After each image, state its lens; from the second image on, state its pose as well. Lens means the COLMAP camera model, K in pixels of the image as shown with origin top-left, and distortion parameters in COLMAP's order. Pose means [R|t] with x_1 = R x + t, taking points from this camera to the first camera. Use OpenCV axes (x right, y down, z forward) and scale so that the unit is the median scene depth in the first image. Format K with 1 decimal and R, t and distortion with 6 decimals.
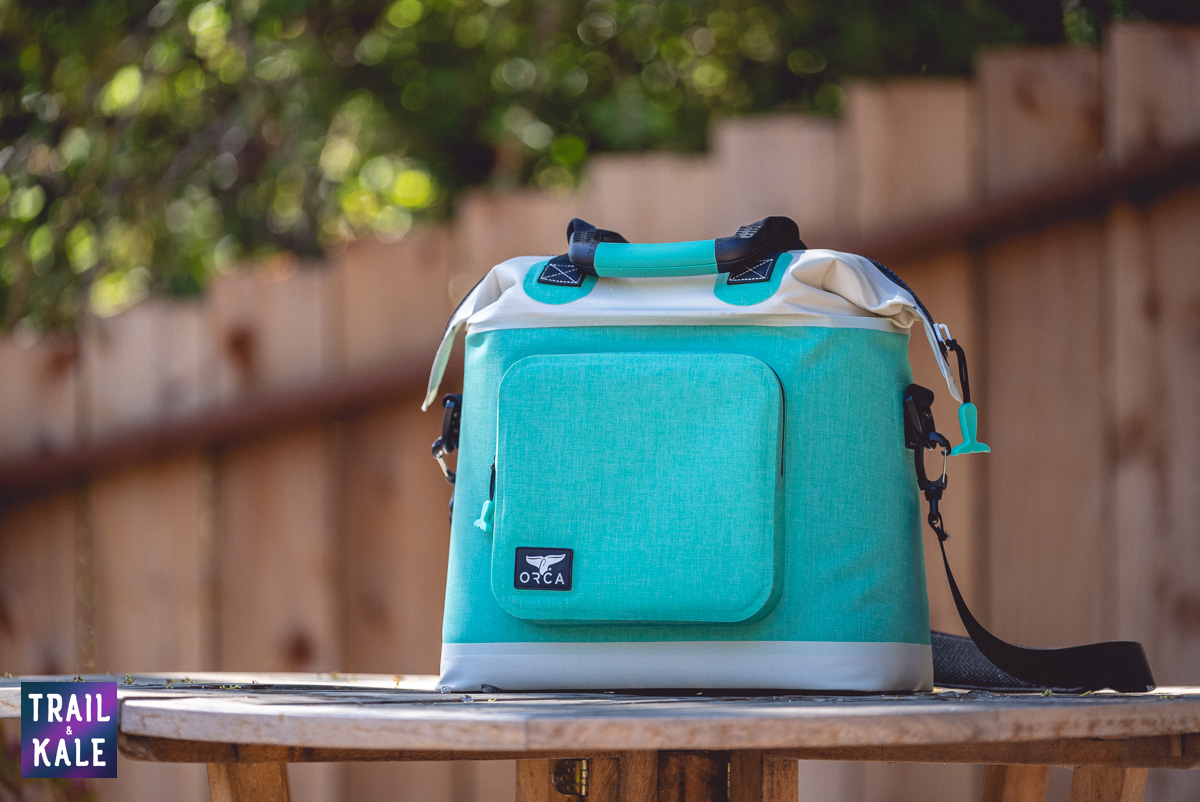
lens RADIAL K [[5821.2, 0, 605.2], [0, 5821.2, 402.1], [0, 0, 1]] dist [0.061117, 0.000000]
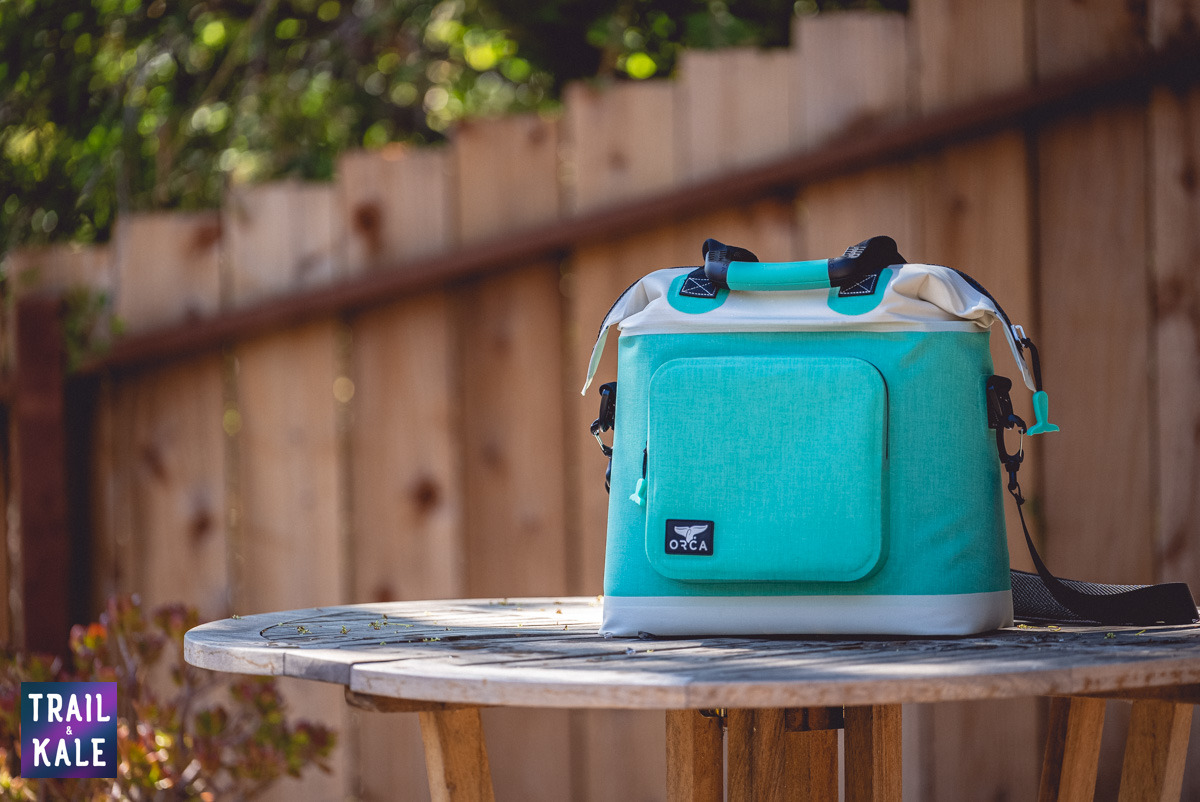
lens RADIAL K [[5821.2, 0, 594.8], [0, 5821.2, 403.1], [0, 0, 1]] dist [0.061117, 0.000000]
pose [[0.999858, -0.014883, -0.007957, -0.020053], [0.015303, 0.998333, 0.055645, -0.066005], [0.007115, -0.055759, 0.998419, -0.199149]]
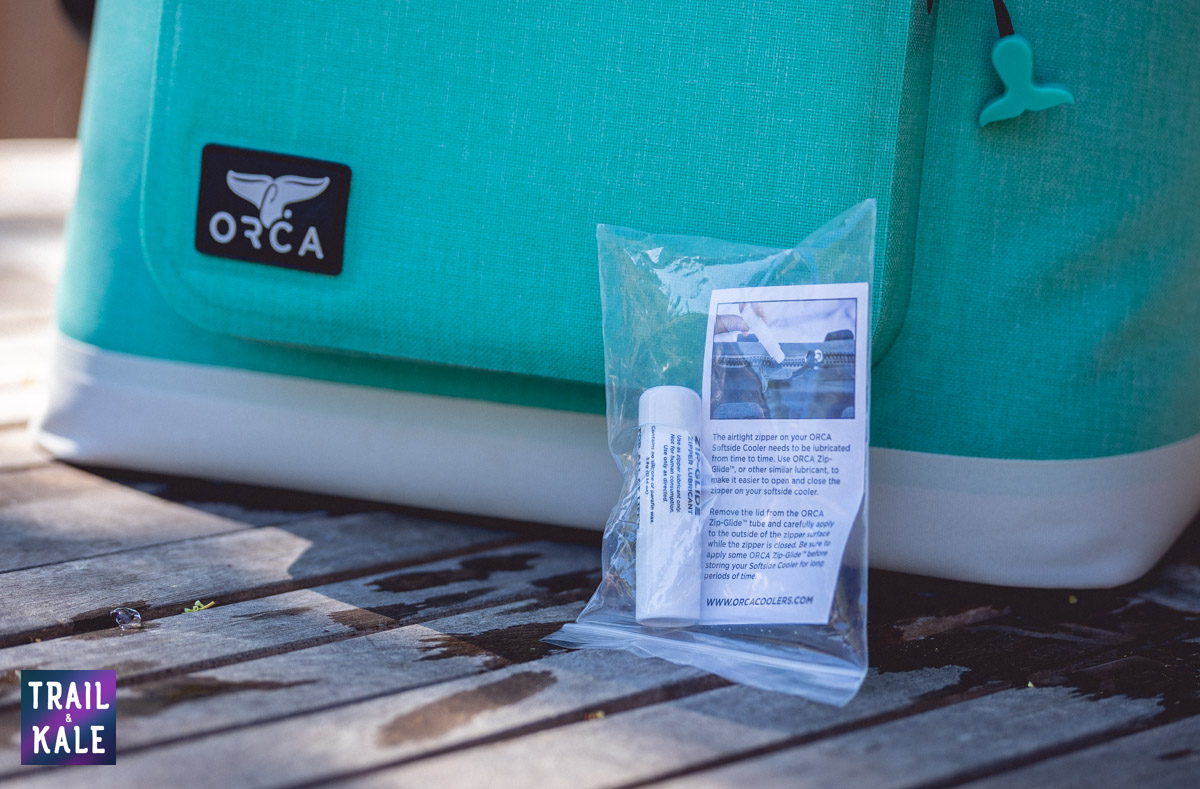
lens RADIAL K [[3338.0, 0, 602.8], [0, 3338.0, 396.8], [0, 0, 1]] dist [0.033835, 0.000000]
pose [[0.997761, 0.064390, -0.018076, 0.015325], [-0.057949, 0.967283, 0.246994, -0.014135], [0.033389, -0.245394, 0.968848, 0.784671]]
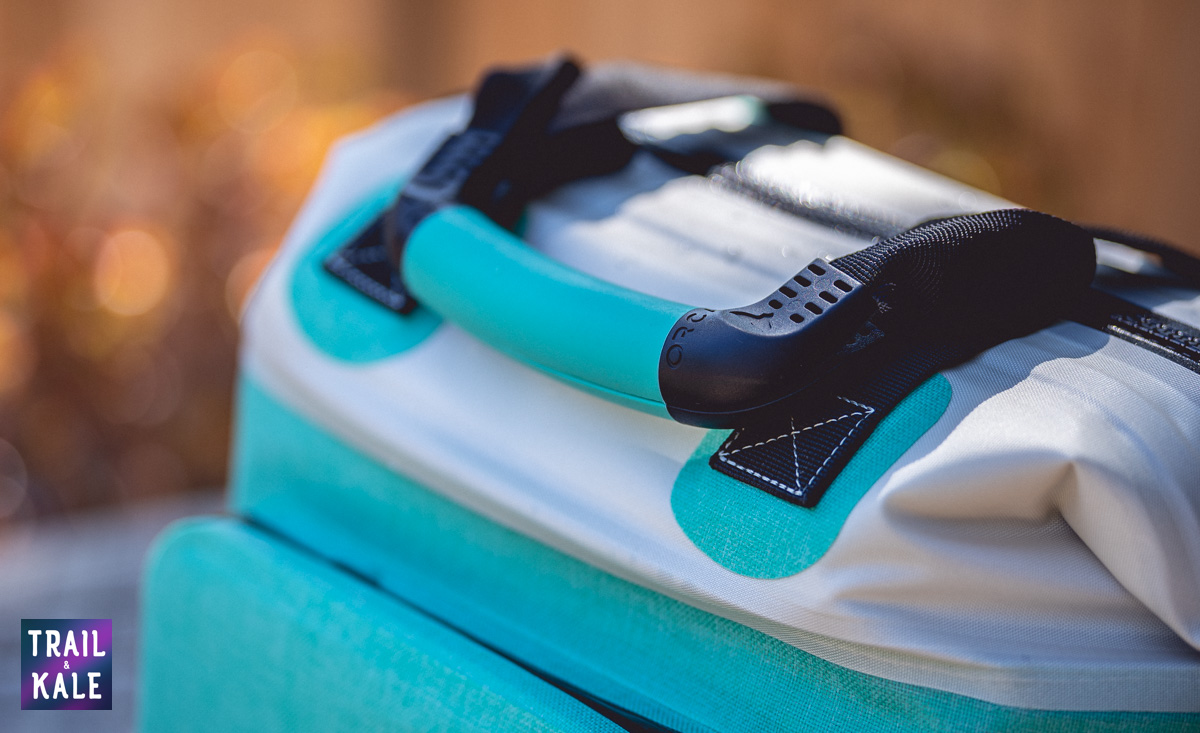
lens RADIAL K [[2769.4, 0, 599.3], [0, 2769.4, 367.9], [0, 0, 1]] dist [-0.062077, 0.000000]
pose [[0.842196, 0.213570, -0.495070, 0.084278], [-0.013295, 0.926151, 0.376920, -0.077424], [0.539008, -0.310858, 0.782839, 0.891256]]
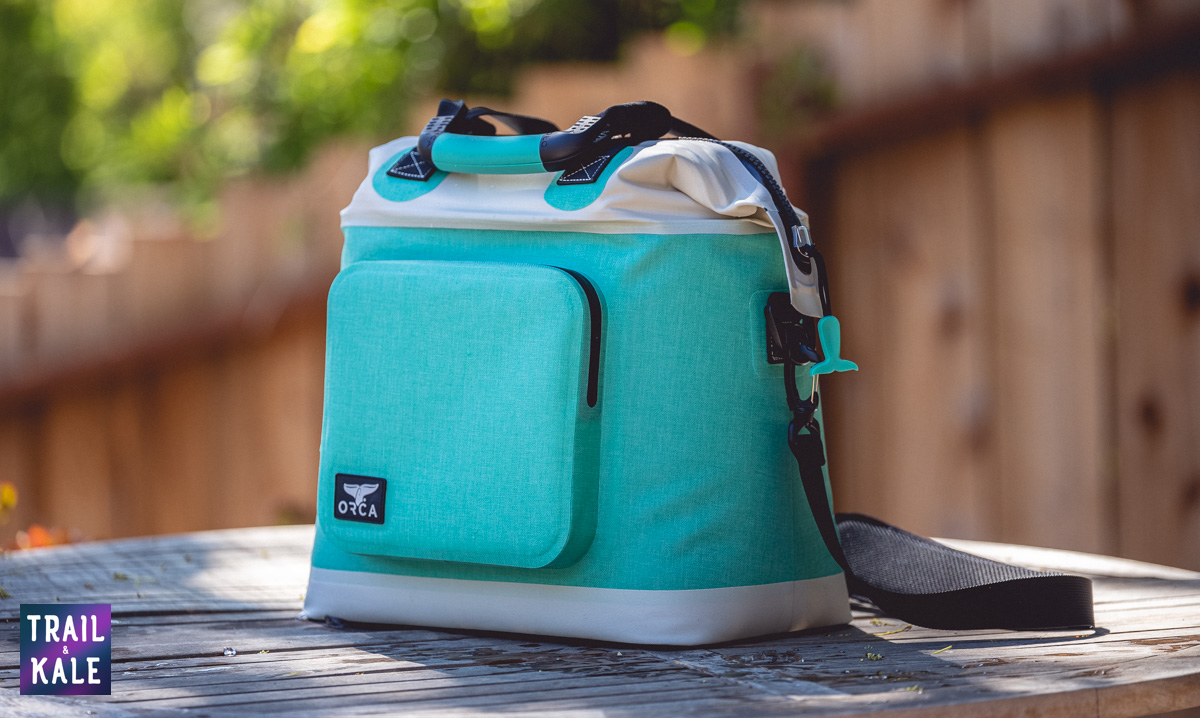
lens RADIAL K [[5579.8, 0, 601.5], [0, 5579.8, 356.8], [0, 0, 1]] dist [0.220662, 0.000000]
pose [[0.934347, 0.016025, -0.356003, 0.334629], [0.023253, 0.994118, 0.105778, -0.084854], [0.355604, -0.107112, 0.928479, 0.201368]]
